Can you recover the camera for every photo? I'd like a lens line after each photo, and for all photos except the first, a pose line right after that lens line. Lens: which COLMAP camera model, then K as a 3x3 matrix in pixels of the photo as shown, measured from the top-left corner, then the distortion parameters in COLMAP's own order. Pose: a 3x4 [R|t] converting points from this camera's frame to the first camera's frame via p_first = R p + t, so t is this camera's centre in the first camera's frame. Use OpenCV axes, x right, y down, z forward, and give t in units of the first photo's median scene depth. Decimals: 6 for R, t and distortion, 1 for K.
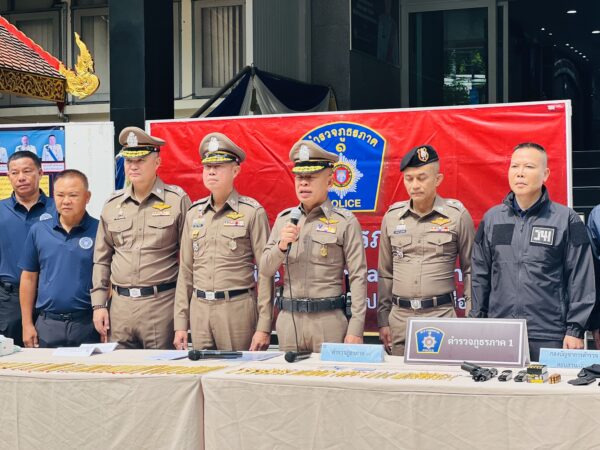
lens RADIAL K [[1354.3, 0, 300.0], [0, 1354.3, 225.0], [0, 0, 1]] dist [-0.459799, 7.923991]
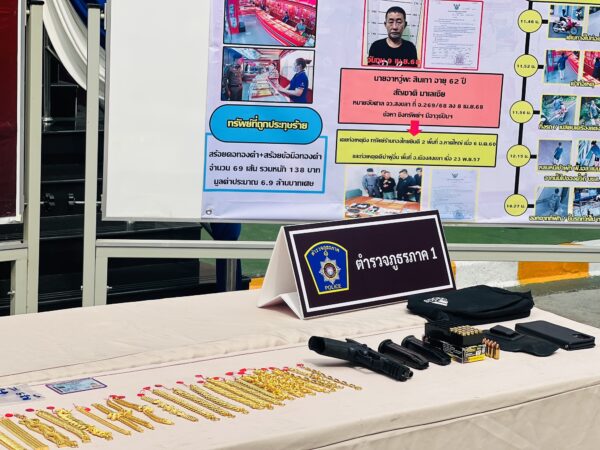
lens RADIAL K [[1354.3, 0, 300.0], [0, 1354.3, 225.0], [0, 0, 1]] dist [-0.459799, 7.923991]
pose [[0.519568, -0.107520, 0.847637, -0.204374], [-0.048368, 0.986759, 0.154814, -0.008811], [-0.853059, -0.121435, 0.507488, 0.576478]]
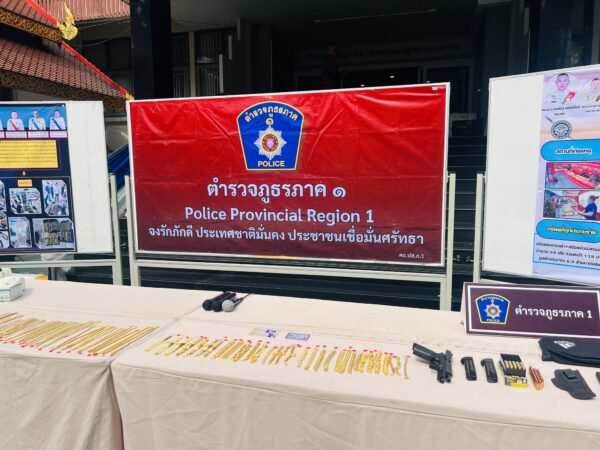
lens RADIAL K [[454.3, 0, 300.0], [0, 454.3, 225.0], [0, 0, 1]] dist [0.076014, -0.080168]
pose [[0.994769, -0.005378, 0.102008, 0.013463], [-0.006268, 0.993518, 0.113504, -0.006779], [-0.101957, -0.113550, 0.988287, 0.542980]]
